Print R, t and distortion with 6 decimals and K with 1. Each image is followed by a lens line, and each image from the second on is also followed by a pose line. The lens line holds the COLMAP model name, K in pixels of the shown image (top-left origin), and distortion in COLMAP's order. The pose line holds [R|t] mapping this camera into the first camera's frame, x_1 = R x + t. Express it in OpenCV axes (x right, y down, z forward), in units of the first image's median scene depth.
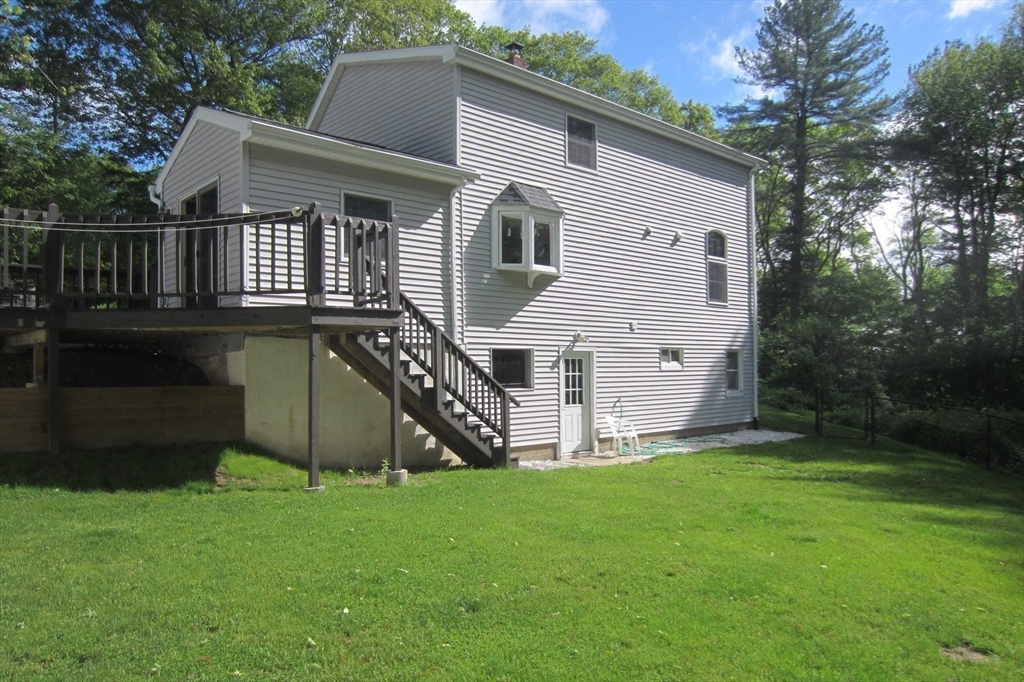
lens RADIAL K [[743.0, 0, 512.0], [0, 743.0, 341.0], [0, 0, 1]] dist [-0.007742, 0.002679]
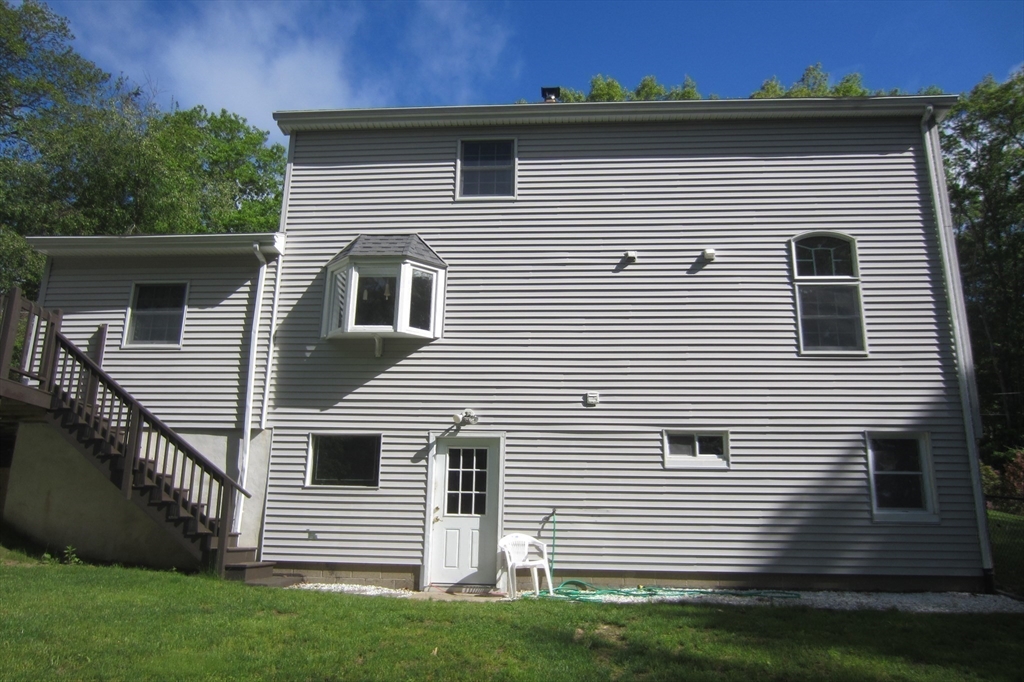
lens RADIAL K [[749.4, 0, 509.3], [0, 749.4, 328.3], [0, 0, 1]] dist [-0.019964, 0.000833]
pose [[0.671063, -0.168559, -0.721985, 0.653271], [0.003581, 0.974538, -0.224194, 0.073101], [0.741392, 0.147863, 0.654580, 0.537239]]
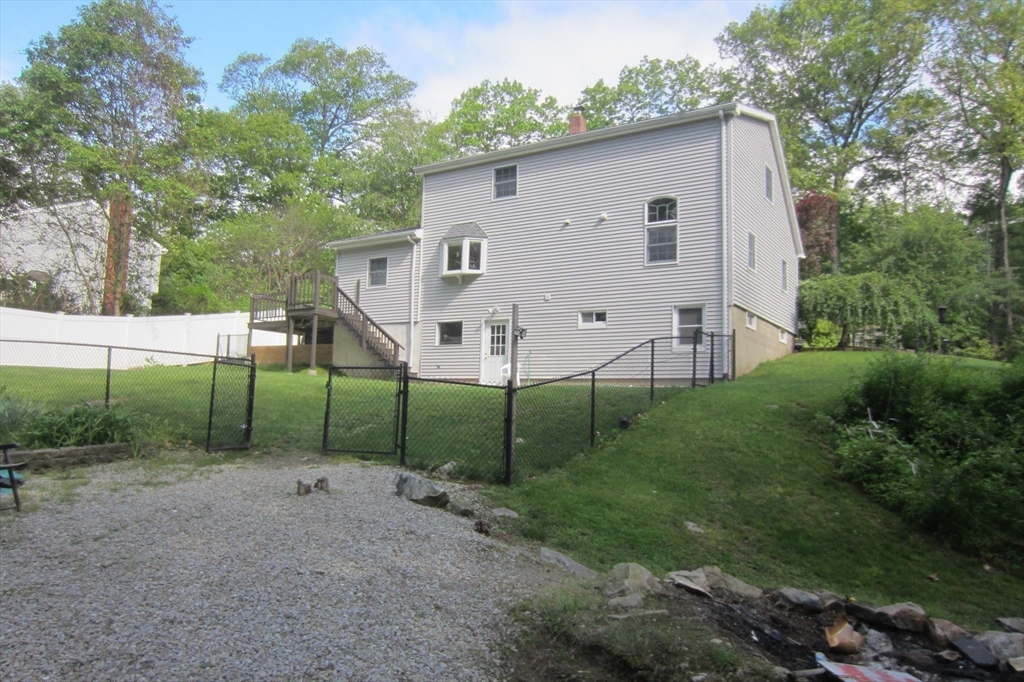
lens RADIAL K [[749.4, 0, 509.3], [0, 749.4, 328.3], [0, 0, 1]] dist [-0.019964, 0.000833]
pose [[0.234483, -0.089724, -0.967971, 1.562037], [0.013241, 0.995934, -0.089109, 0.166626], [0.972030, 0.008077, 0.234717, 0.664156]]
